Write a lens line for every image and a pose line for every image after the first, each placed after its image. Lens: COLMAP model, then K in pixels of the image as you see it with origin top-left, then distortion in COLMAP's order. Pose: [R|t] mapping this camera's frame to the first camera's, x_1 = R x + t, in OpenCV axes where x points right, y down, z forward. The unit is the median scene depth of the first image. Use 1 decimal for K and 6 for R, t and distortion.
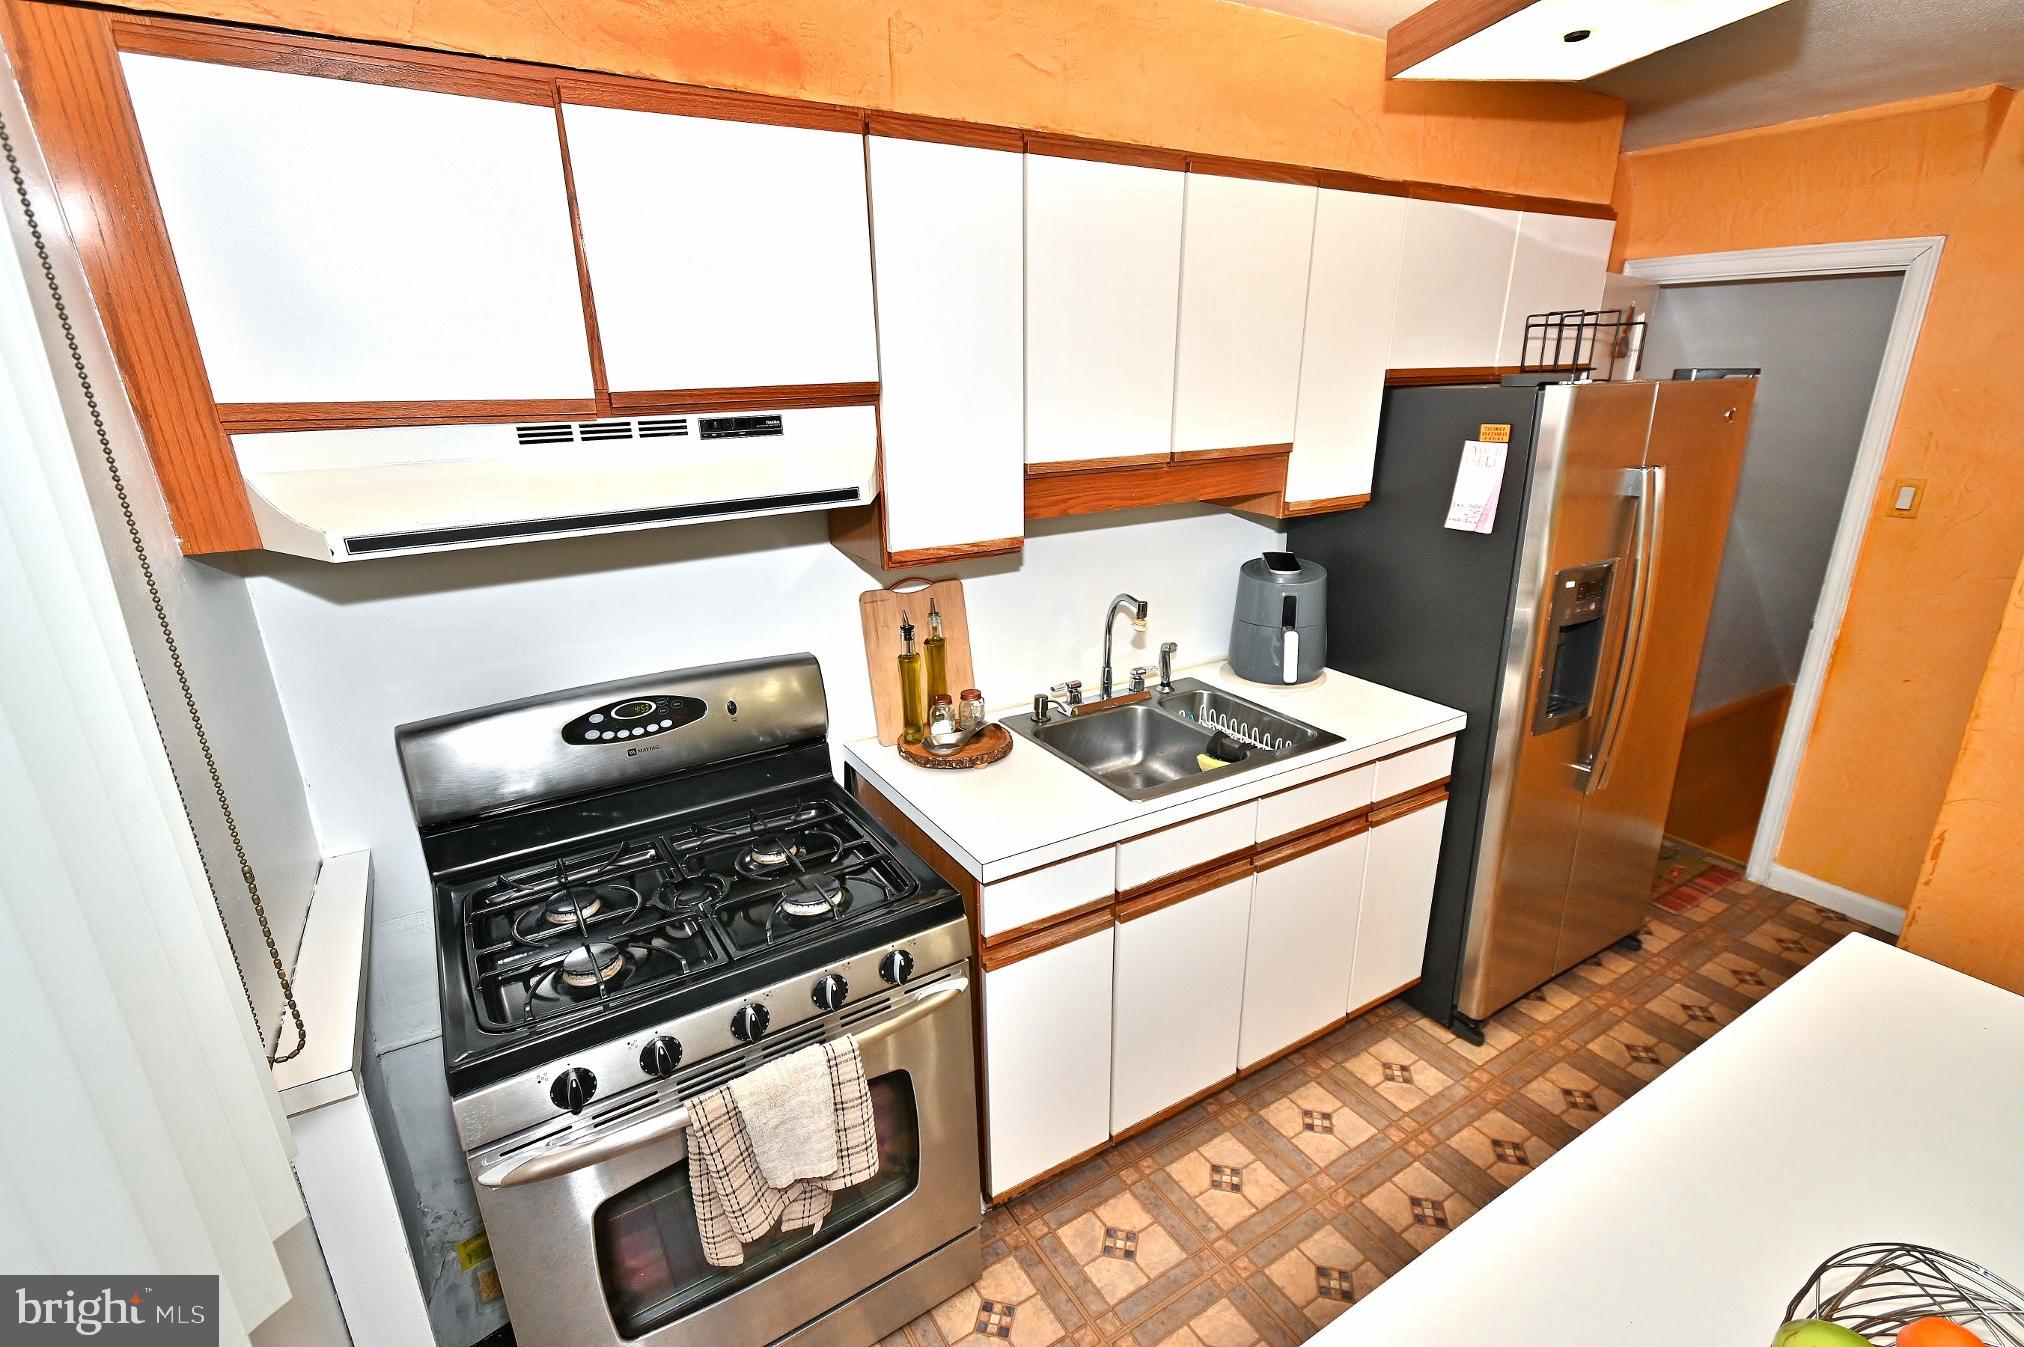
lens RADIAL K [[954.3, 0, 1012.0], [0, 954.3, 673.5], [0, 0, 1]] dist [0.000576, 0.000064]
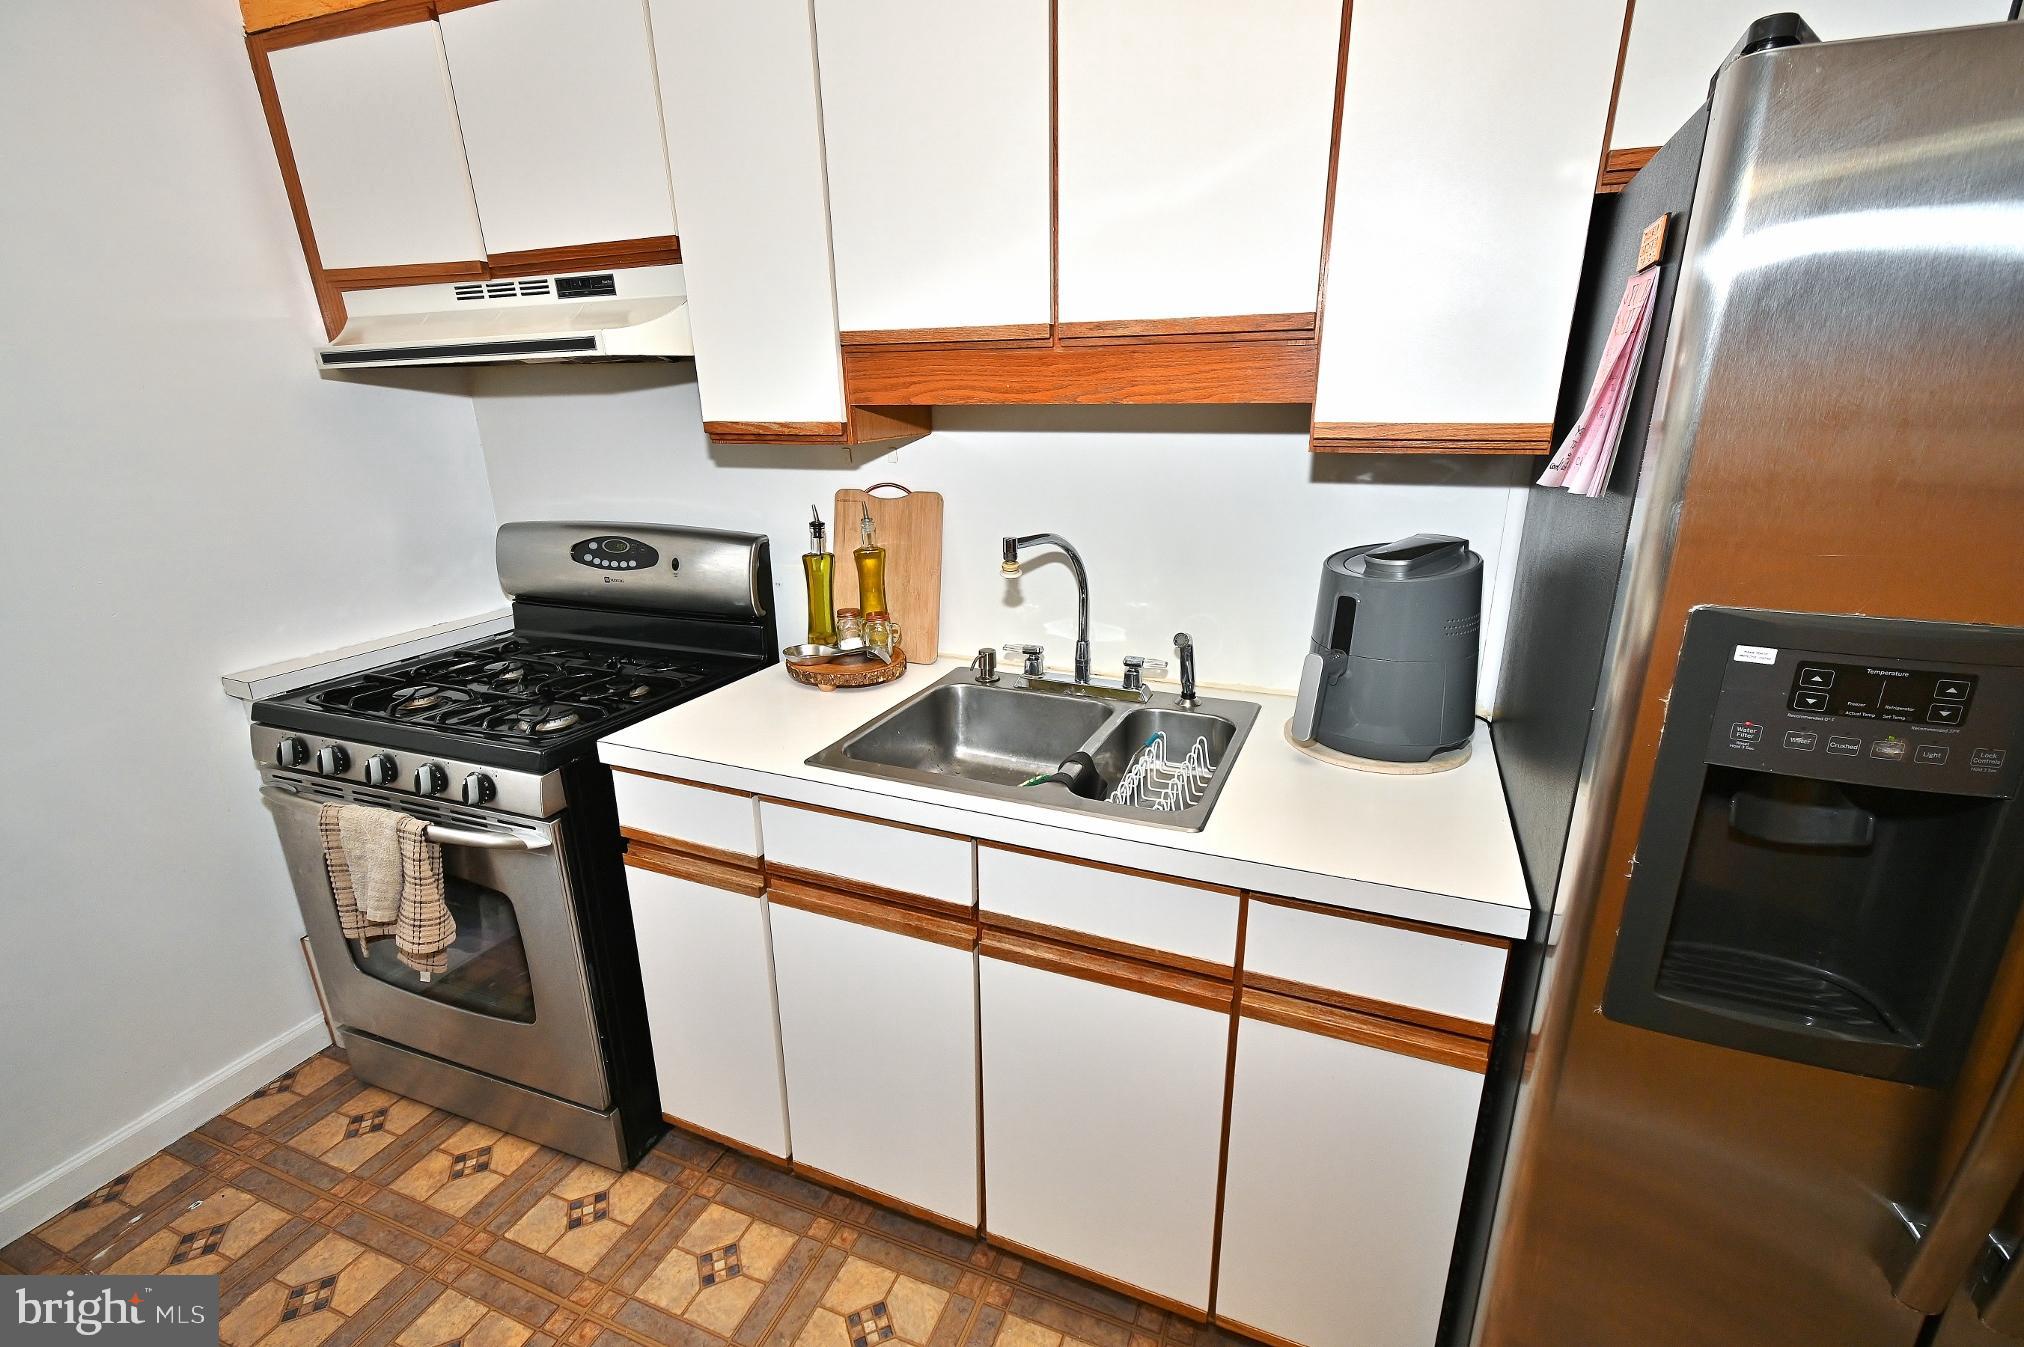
lens RADIAL K [[897.5, 0, 1012.0], [0, 897.5, 673.5], [0, 0, 1]] dist [0.001957, -0.000122]
pose [[0.589507, 0.248855, -0.768474, 0.778757], [-0.254396, 0.960145, 0.115774, -0.063044], [0.766658, 0.127247, 0.629320, 0.662693]]
